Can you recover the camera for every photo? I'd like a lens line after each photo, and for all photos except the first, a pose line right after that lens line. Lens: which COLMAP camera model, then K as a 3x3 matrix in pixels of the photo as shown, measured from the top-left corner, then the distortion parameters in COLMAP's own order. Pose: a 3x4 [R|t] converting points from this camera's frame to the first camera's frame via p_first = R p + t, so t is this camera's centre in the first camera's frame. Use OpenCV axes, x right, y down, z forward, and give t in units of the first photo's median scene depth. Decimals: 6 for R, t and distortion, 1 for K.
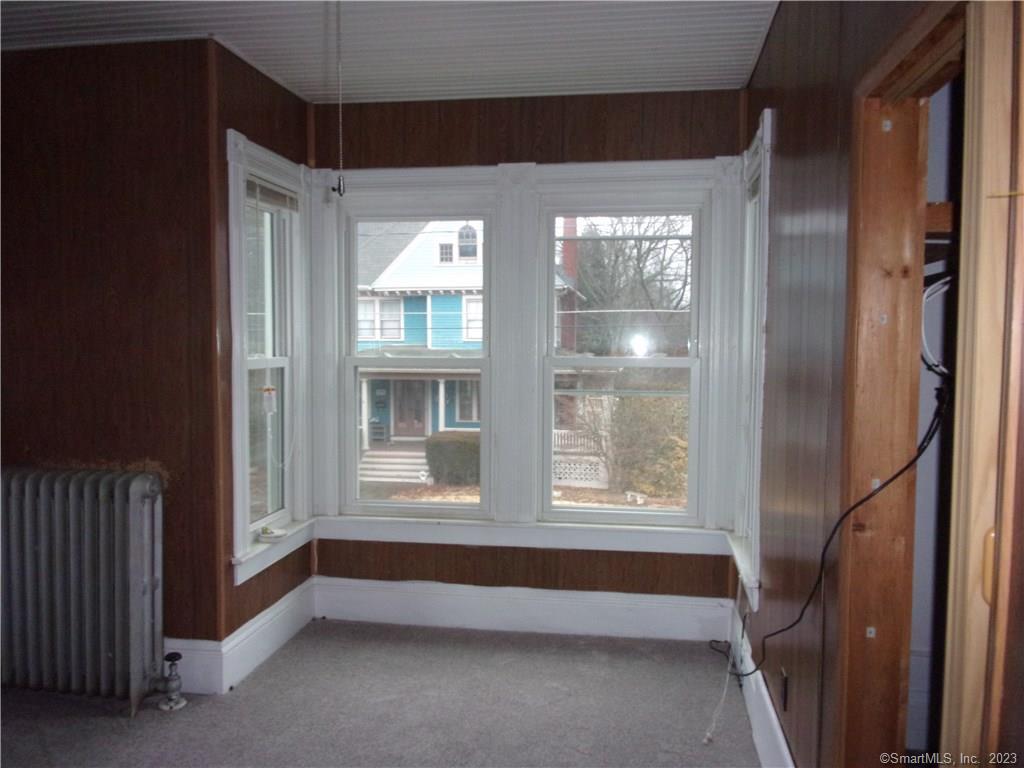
lens RADIAL K [[859.3, 0, 515.1], [0, 859.3, 383.6], [0, 0, 1]] dist [0.015113, -0.051684]
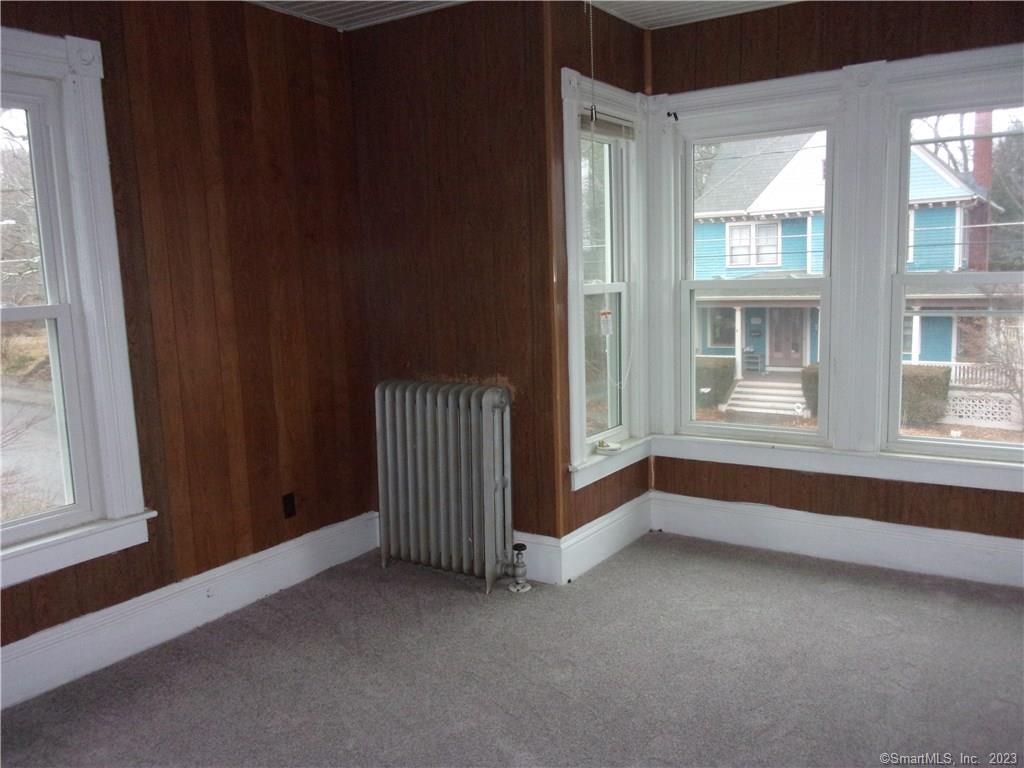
lens RADIAL K [[859.3, 0, 498.6], [0, 859.3, 384.5], [0, 0, 1]] dist [0.015113, -0.051684]
pose [[0.903230, 0.025015, -0.428428, 0.053784], [0.010884, 0.996643, 0.081139, 0.007289], [0.429020, -0.077950, 0.899926, -0.022635]]
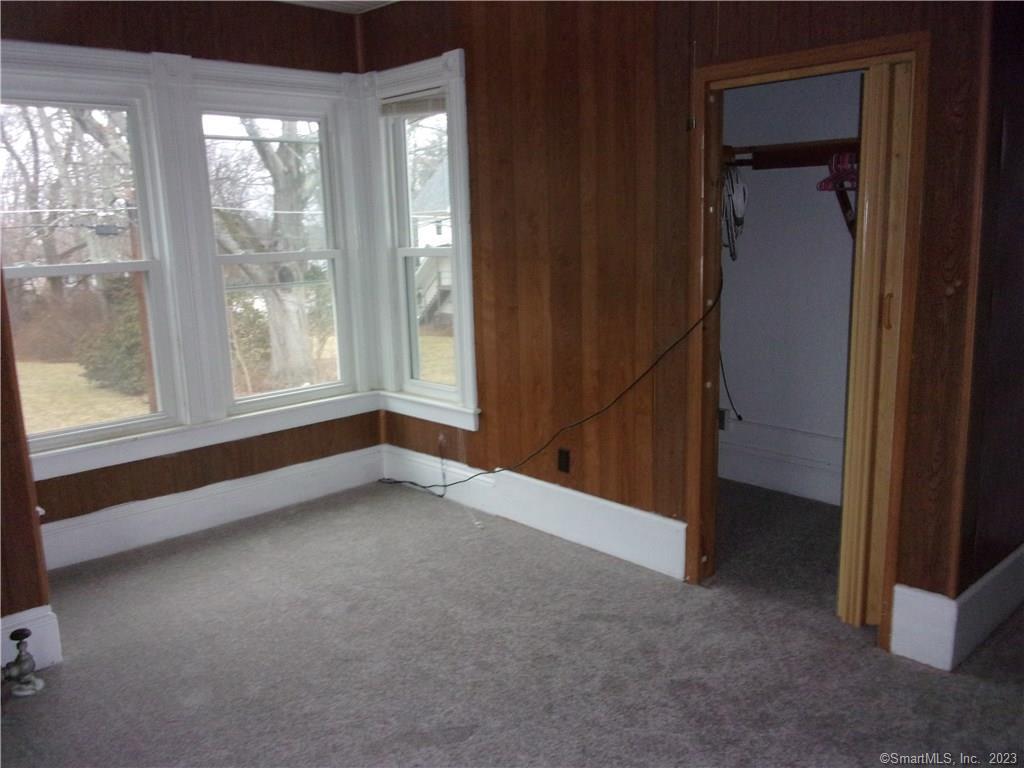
lens RADIAL K [[859.3, 0, 505.9], [0, 859.3, 383.5], [0, 0, 1]] dist [0.015113, -0.051684]
pose [[0.606194, -0.167387, 0.777503, -0.617008], [0.082539, 0.985563, 0.147826, -0.004147], [-0.791022, -0.025437, 0.611258, 0.111170]]
